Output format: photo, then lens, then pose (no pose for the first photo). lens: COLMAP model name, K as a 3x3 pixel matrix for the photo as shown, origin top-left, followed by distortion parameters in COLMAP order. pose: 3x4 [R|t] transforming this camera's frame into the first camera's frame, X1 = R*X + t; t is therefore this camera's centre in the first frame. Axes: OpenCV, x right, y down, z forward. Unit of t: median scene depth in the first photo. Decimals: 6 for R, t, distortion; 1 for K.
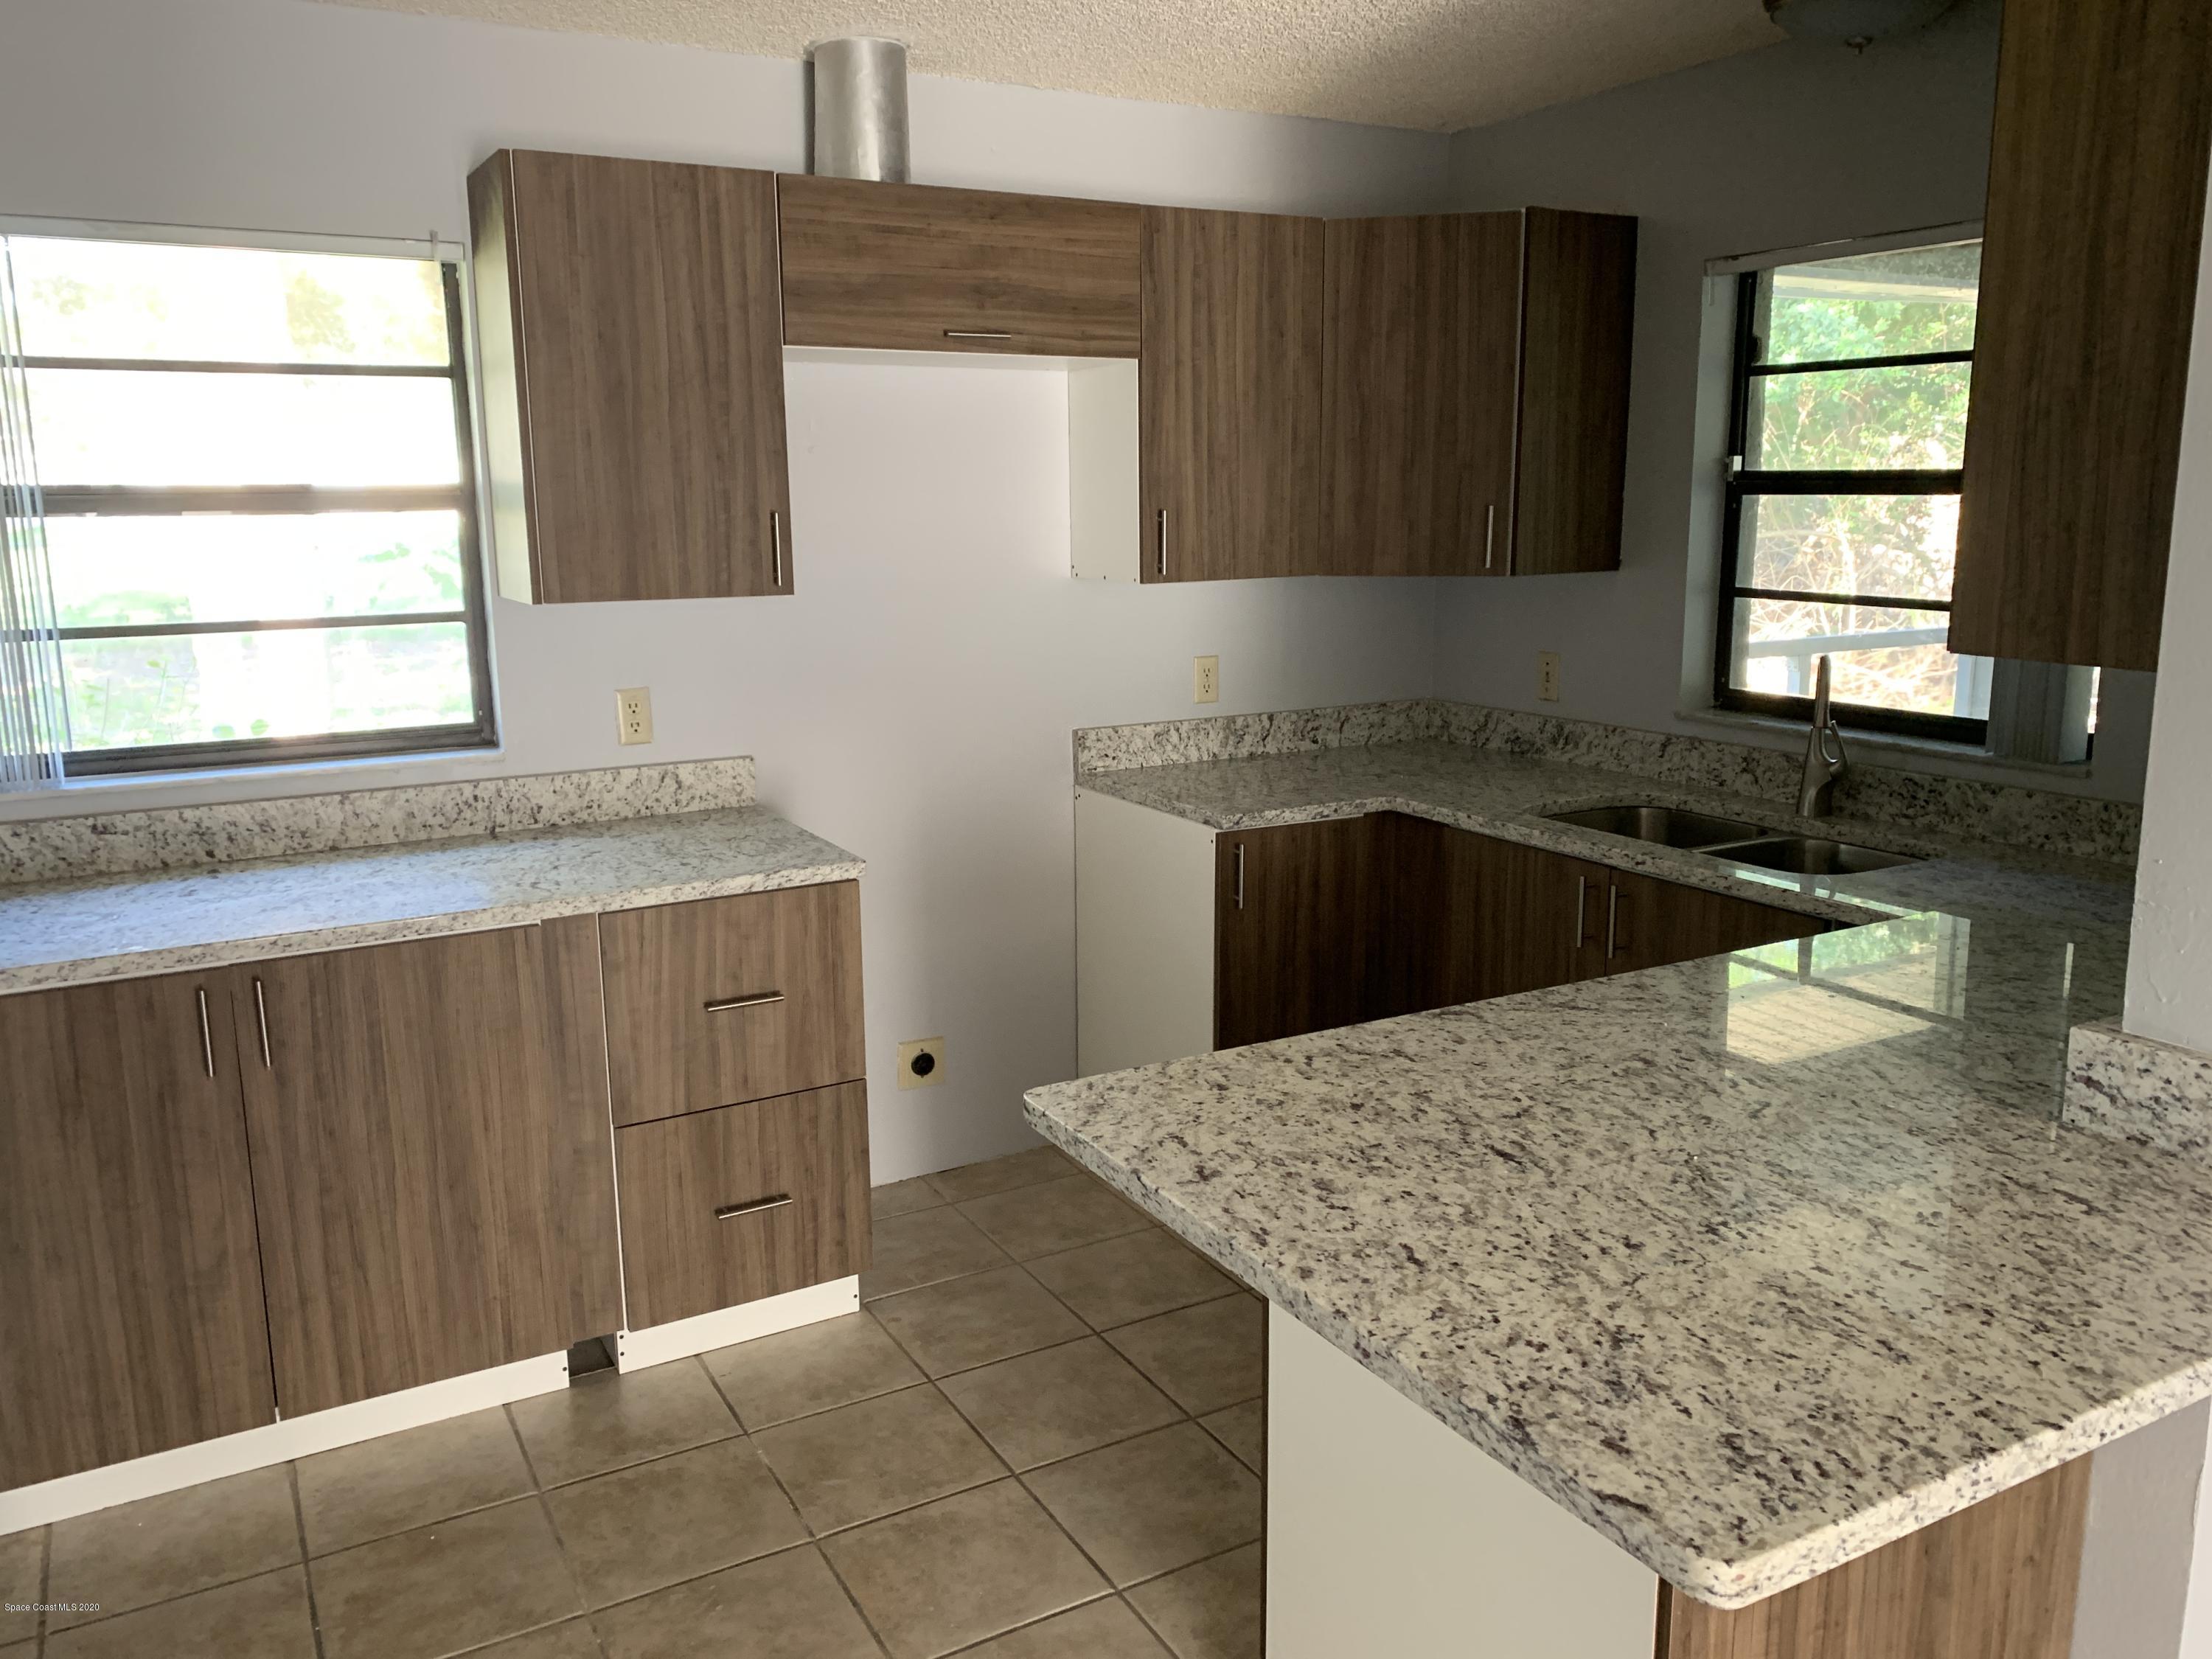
lens RADIAL K [[1700.4, 0, 1102.3], [0, 1700.4, 815.5], [0, 0, 1]] dist [0.017972, -0.013703]
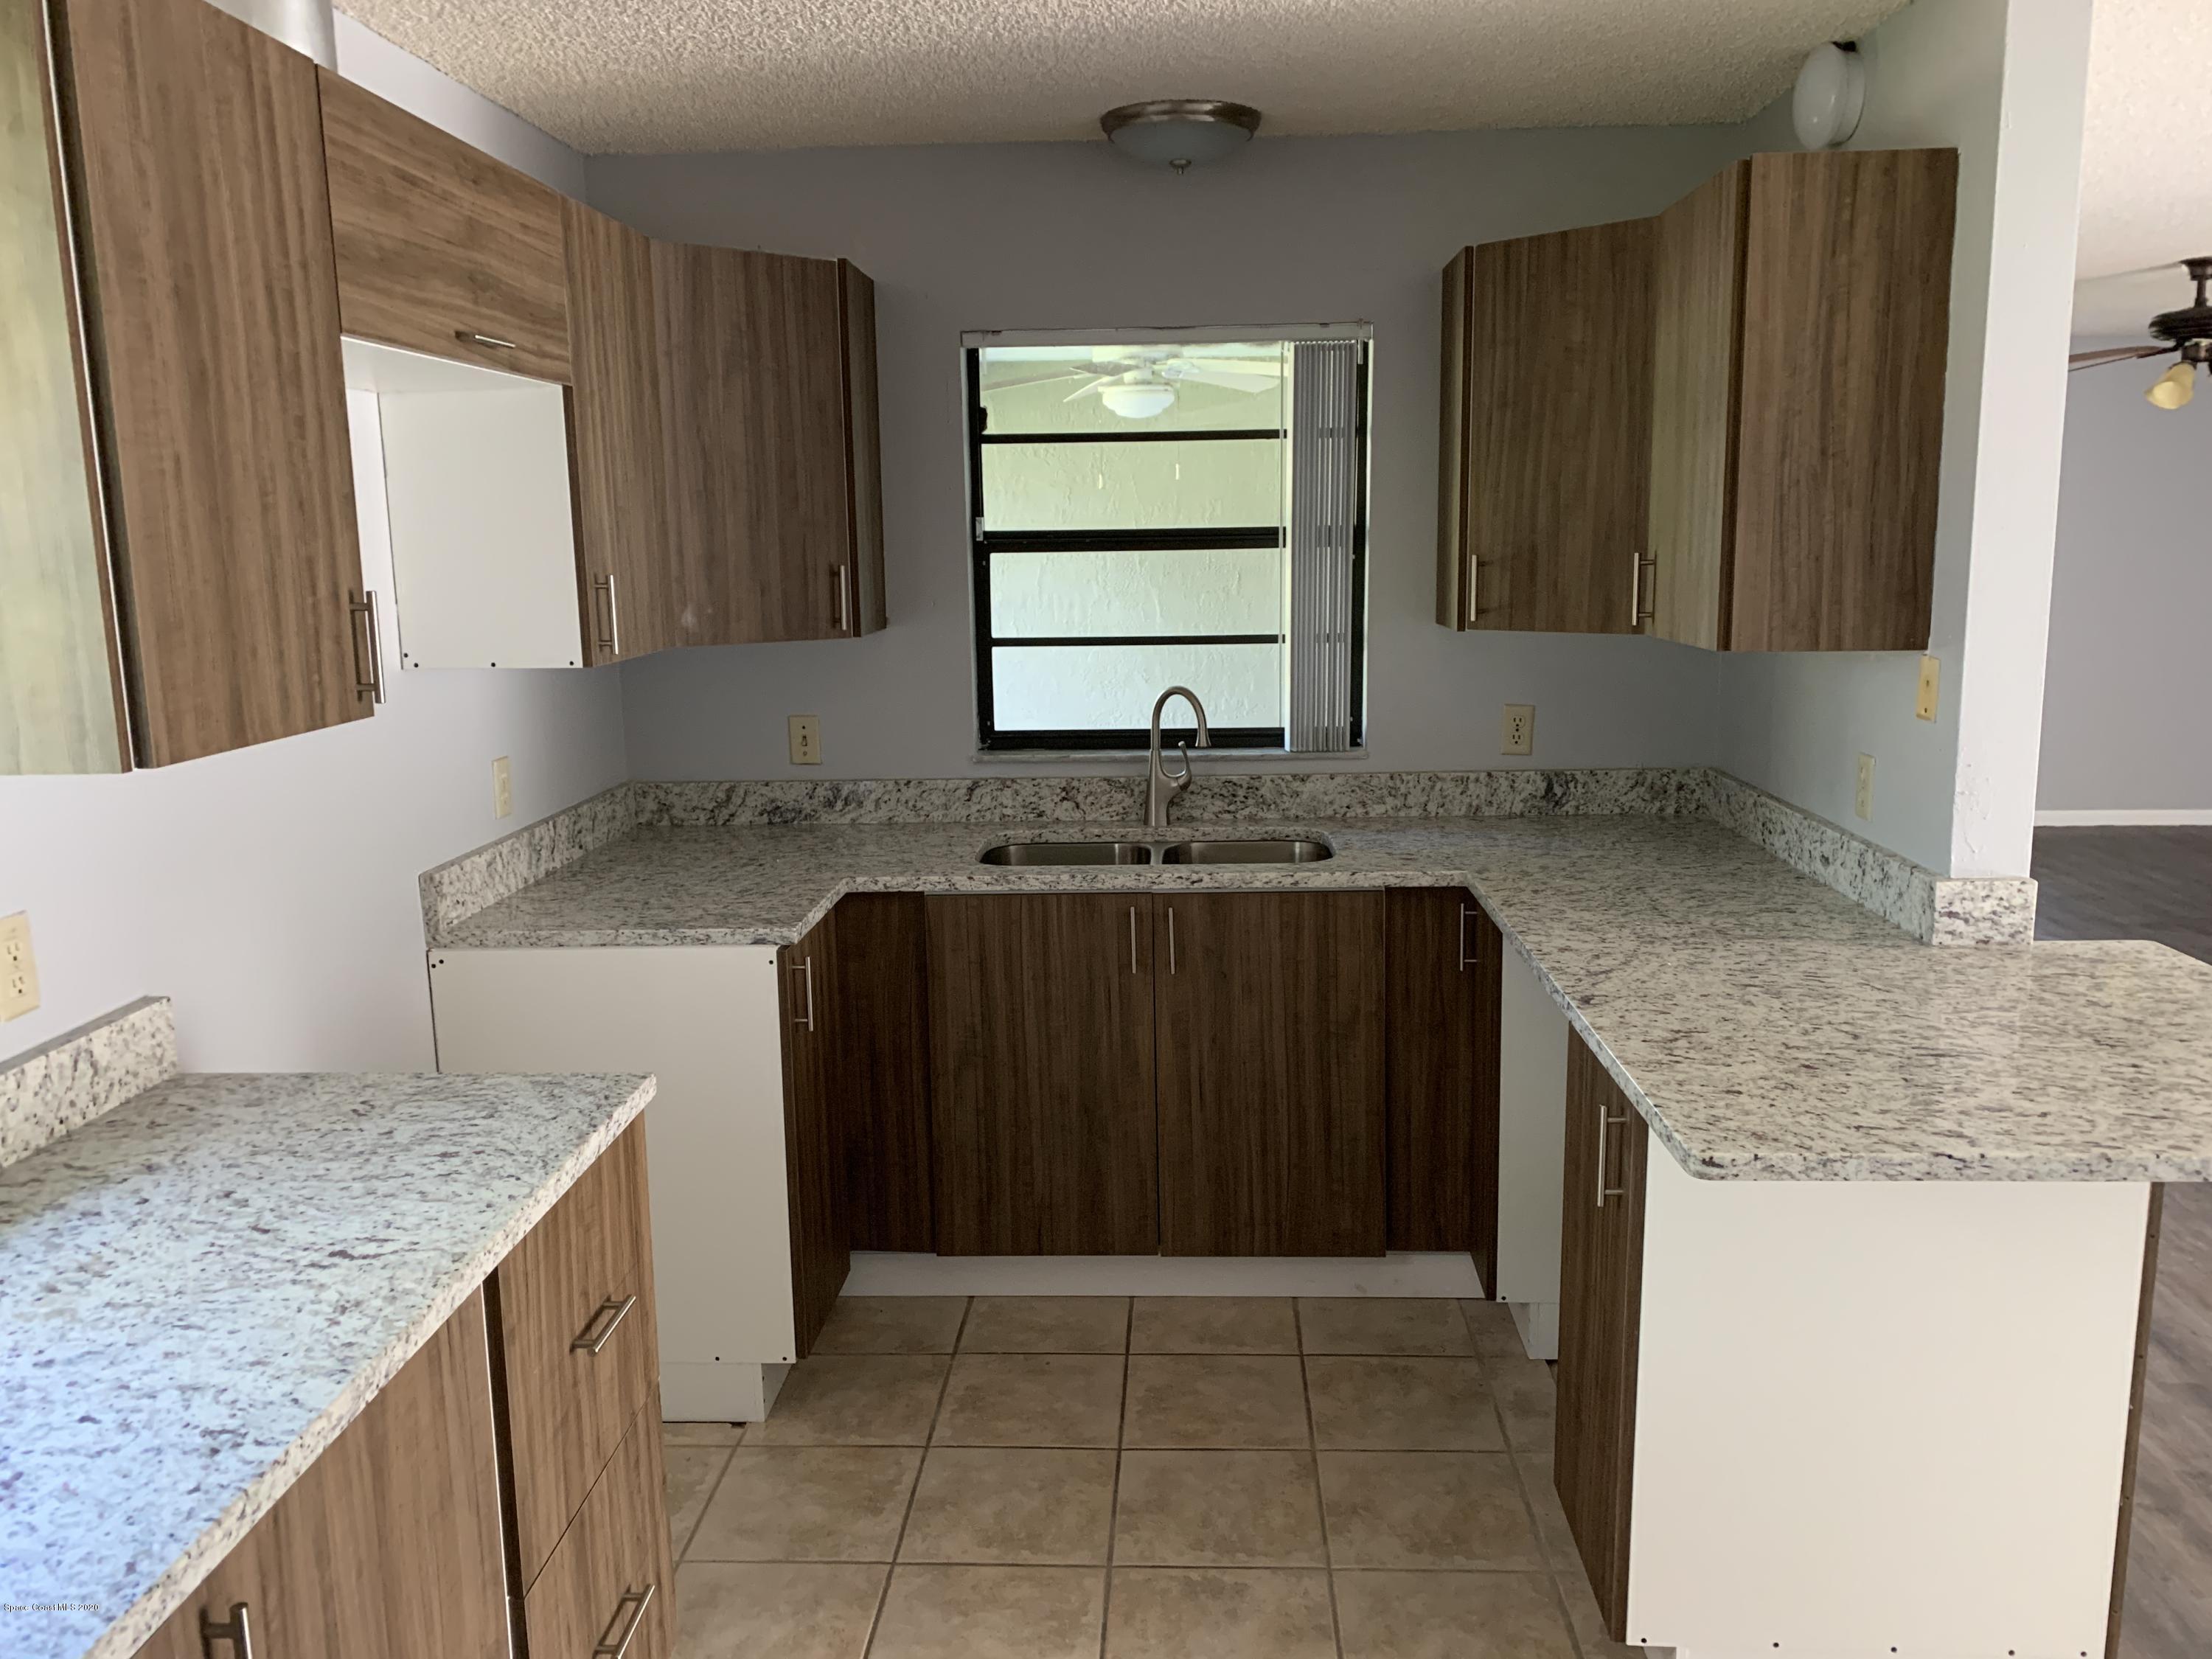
lens RADIAL K [[1688.3, 0, 1094.3], [0, 1688.3, 839.6], [0, 0, 1]] dist [0.053951, -0.088742]
pose [[0.516588, -0.152982, 0.842457, -0.624924], [0.173363, 0.982218, 0.072057, -0.087702], [-0.838500, 0.108827, 0.533924, 0.462412]]
